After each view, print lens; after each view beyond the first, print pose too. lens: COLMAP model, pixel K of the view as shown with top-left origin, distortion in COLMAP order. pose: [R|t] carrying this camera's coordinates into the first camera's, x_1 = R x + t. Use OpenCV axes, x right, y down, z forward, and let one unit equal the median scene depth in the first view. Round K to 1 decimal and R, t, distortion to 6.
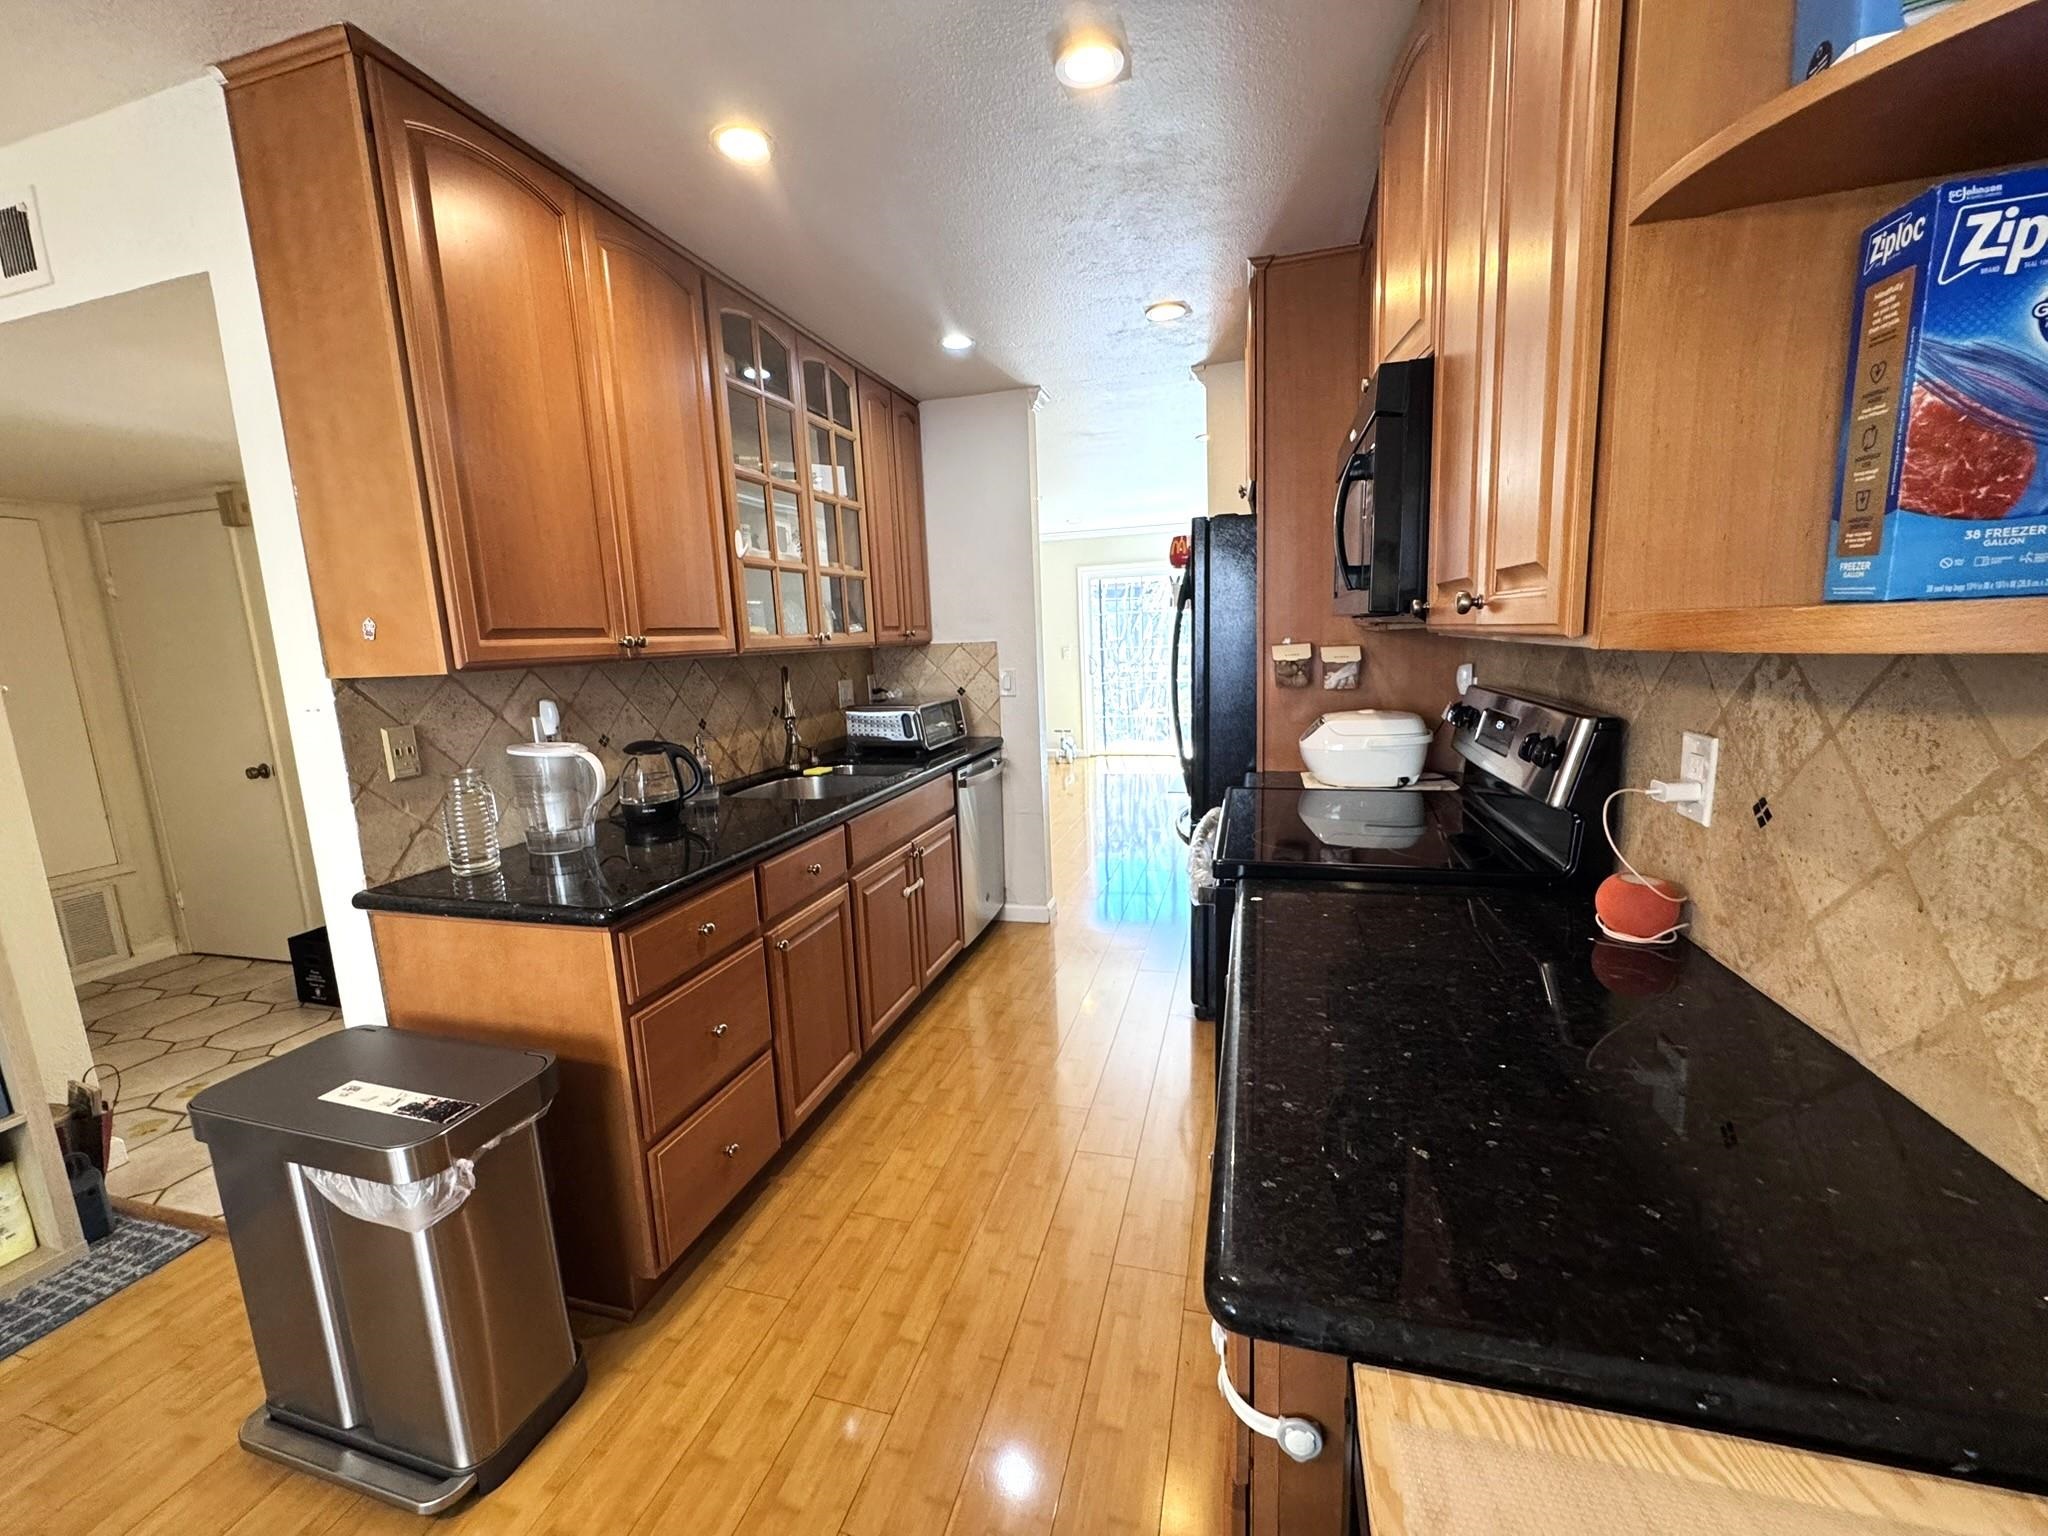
lens RADIAL K [[822.8, 0, 1022.4], [0, 822.8, 768.4], [0, 0, 1]] dist [0.000032, 0.000259]
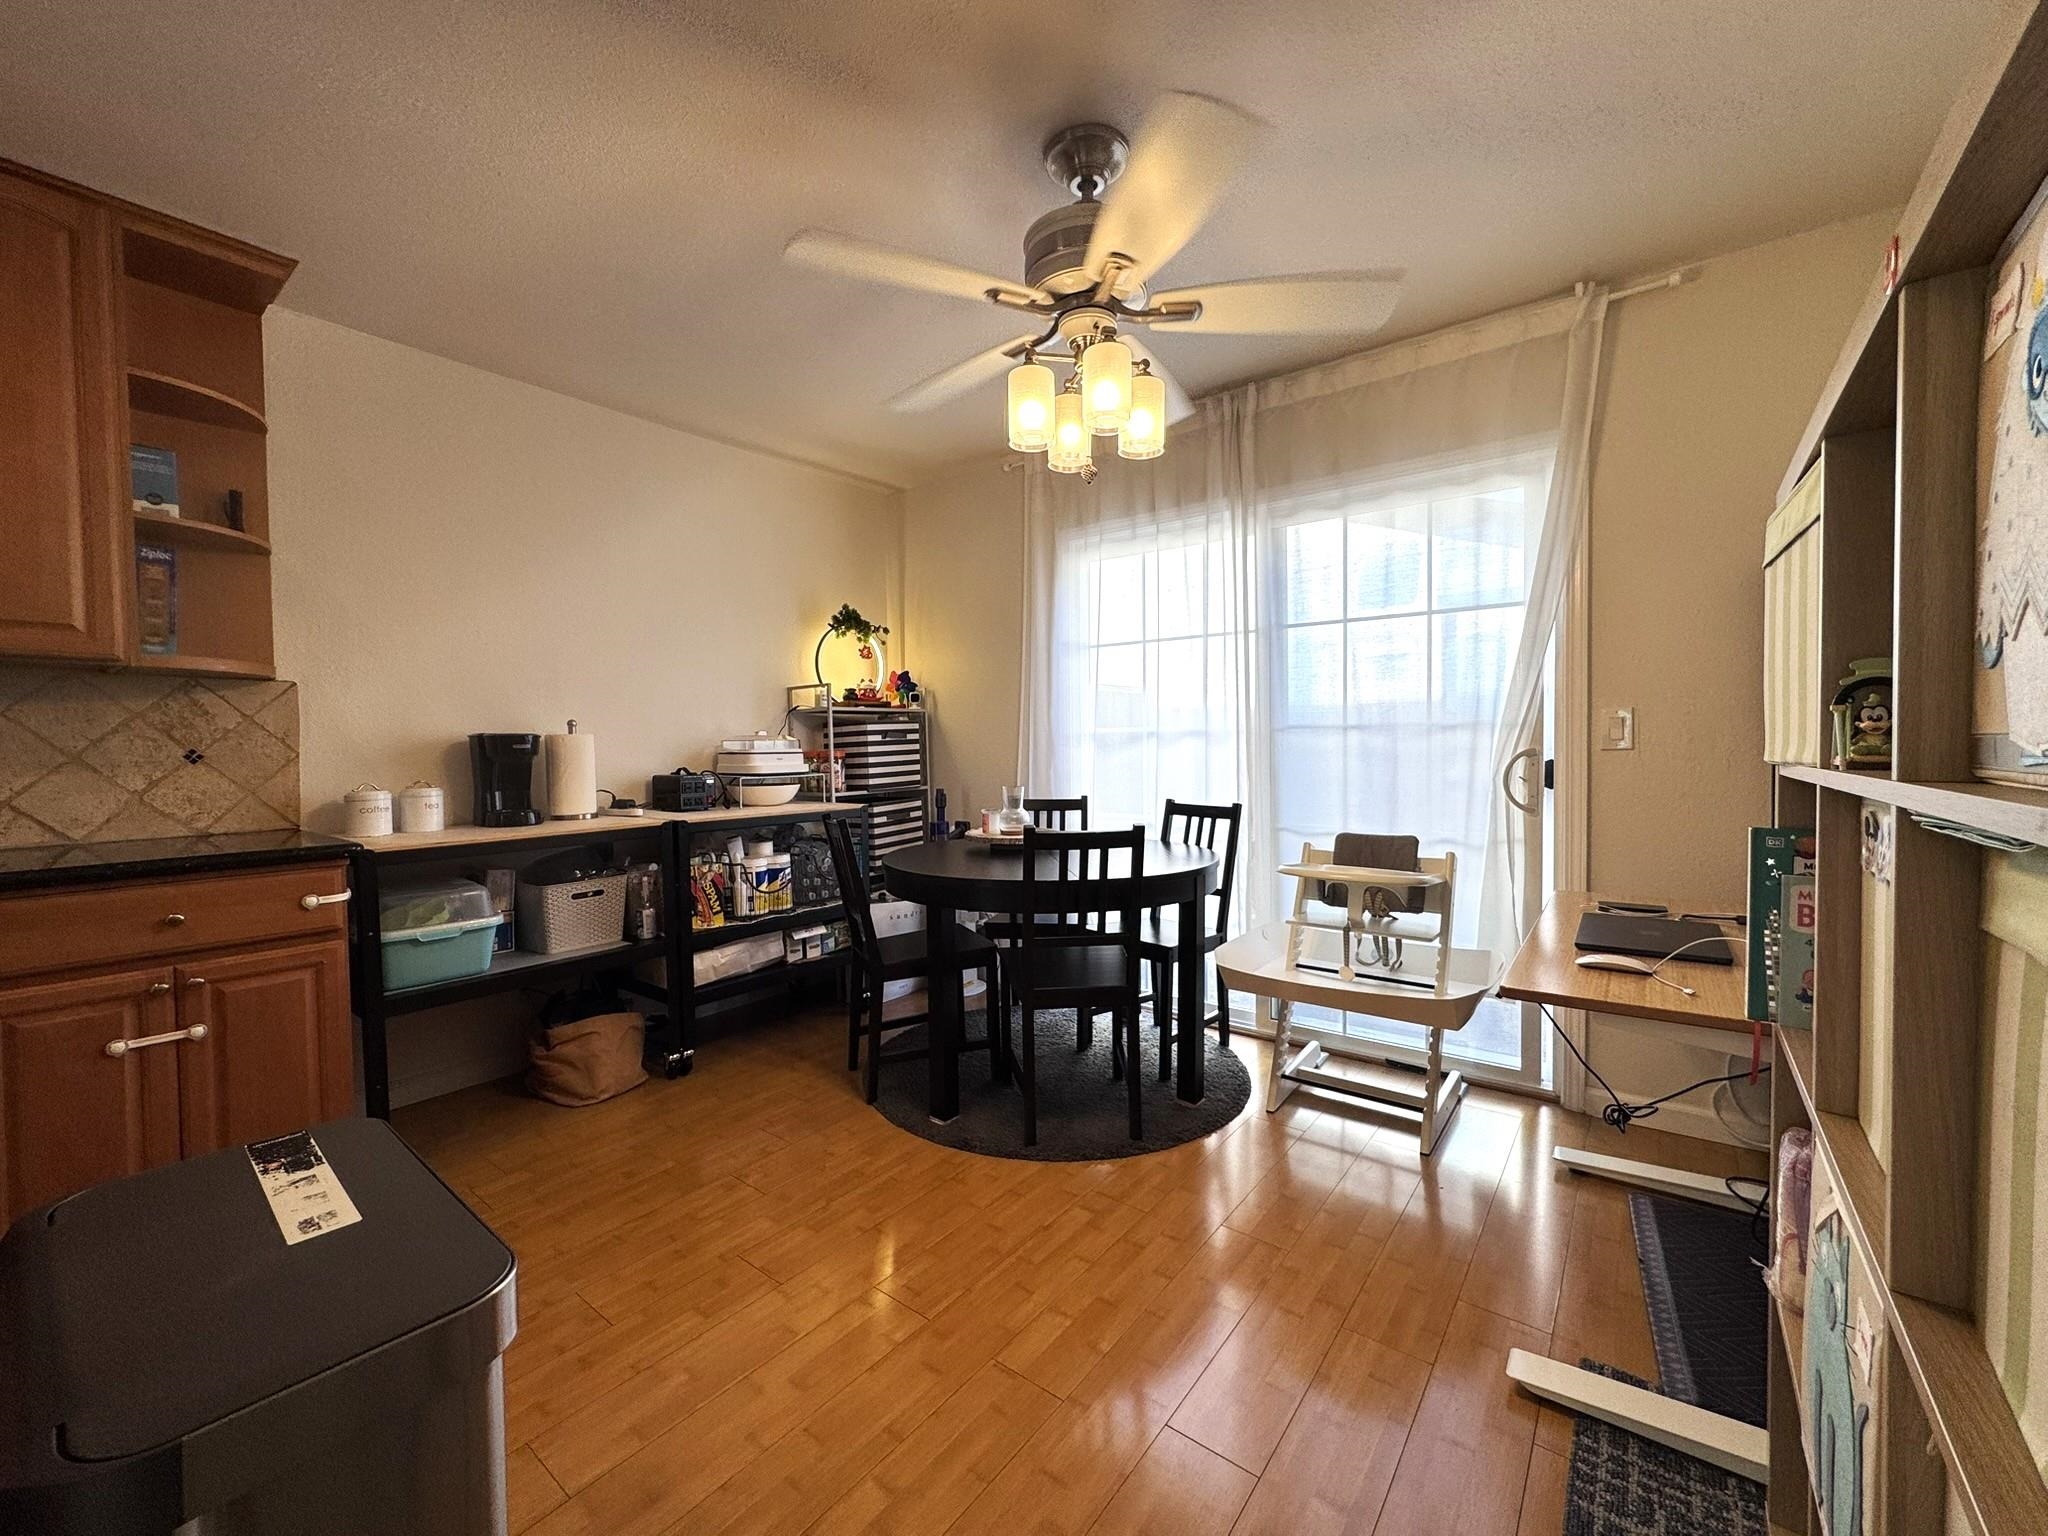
lens RADIAL K [[822.8, 0, 1025.4], [0, 822.8, 771.0], [0, 0, 1]] dist [0.000032, 0.000259]
pose [[-0.926440, 0.044931, 0.373751, -1.951475], [0.113296, 0.980098, 0.163011, 0.049454], [-0.358988, 0.193365, -0.913092, 1.660548]]
